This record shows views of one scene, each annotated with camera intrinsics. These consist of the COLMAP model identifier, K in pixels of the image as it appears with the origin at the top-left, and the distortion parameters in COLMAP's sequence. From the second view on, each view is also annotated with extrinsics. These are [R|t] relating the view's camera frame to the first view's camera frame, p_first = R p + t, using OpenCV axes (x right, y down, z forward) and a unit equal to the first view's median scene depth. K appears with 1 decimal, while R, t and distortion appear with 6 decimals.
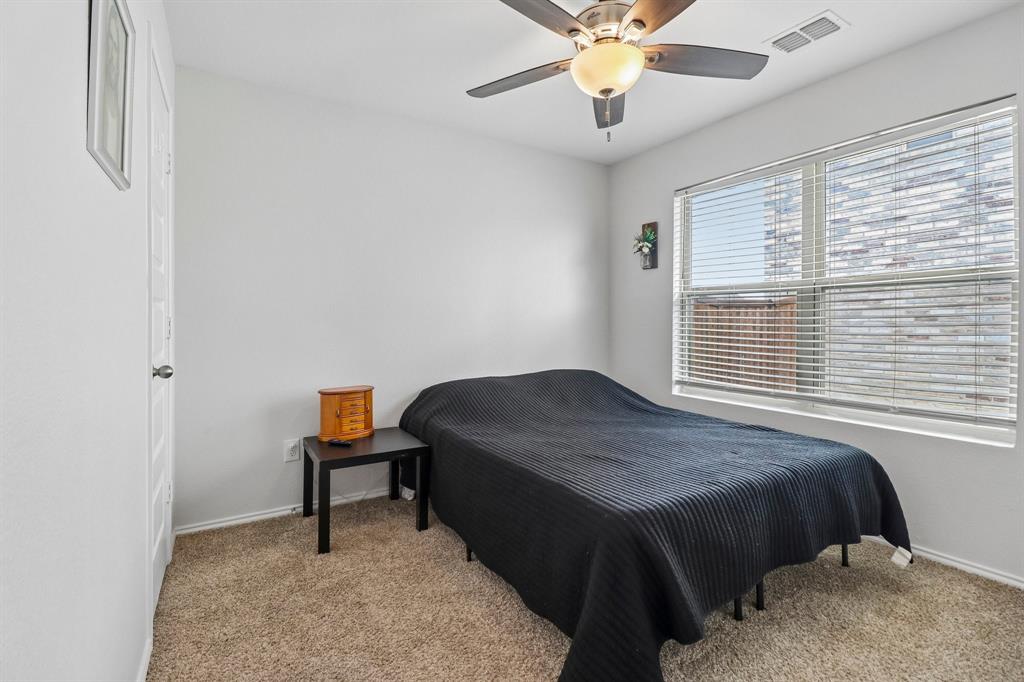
lens RADIAL K [[475.1, 0, 508.8], [0, 475.1, 322.5], [0, 0, 1]] dist [0.000338, -0.010183]
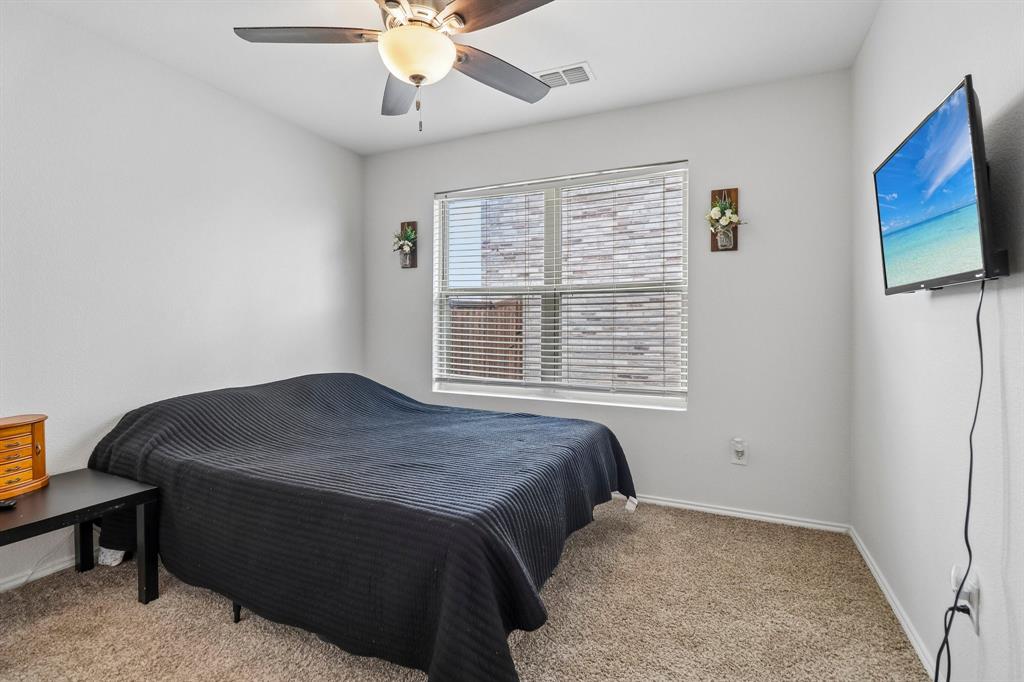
lens RADIAL K [[475.1, 0, 510.3], [0, 475.1, 324.0], [0, 0, 1]] dist [0.000338, -0.010183]
pose [[0.832841, -0.001277, 0.553510, -0.122817], [-0.001833, 0.999985, 0.005066, -0.000634], [-0.553509, -0.005234, 0.832827, 0.079014]]
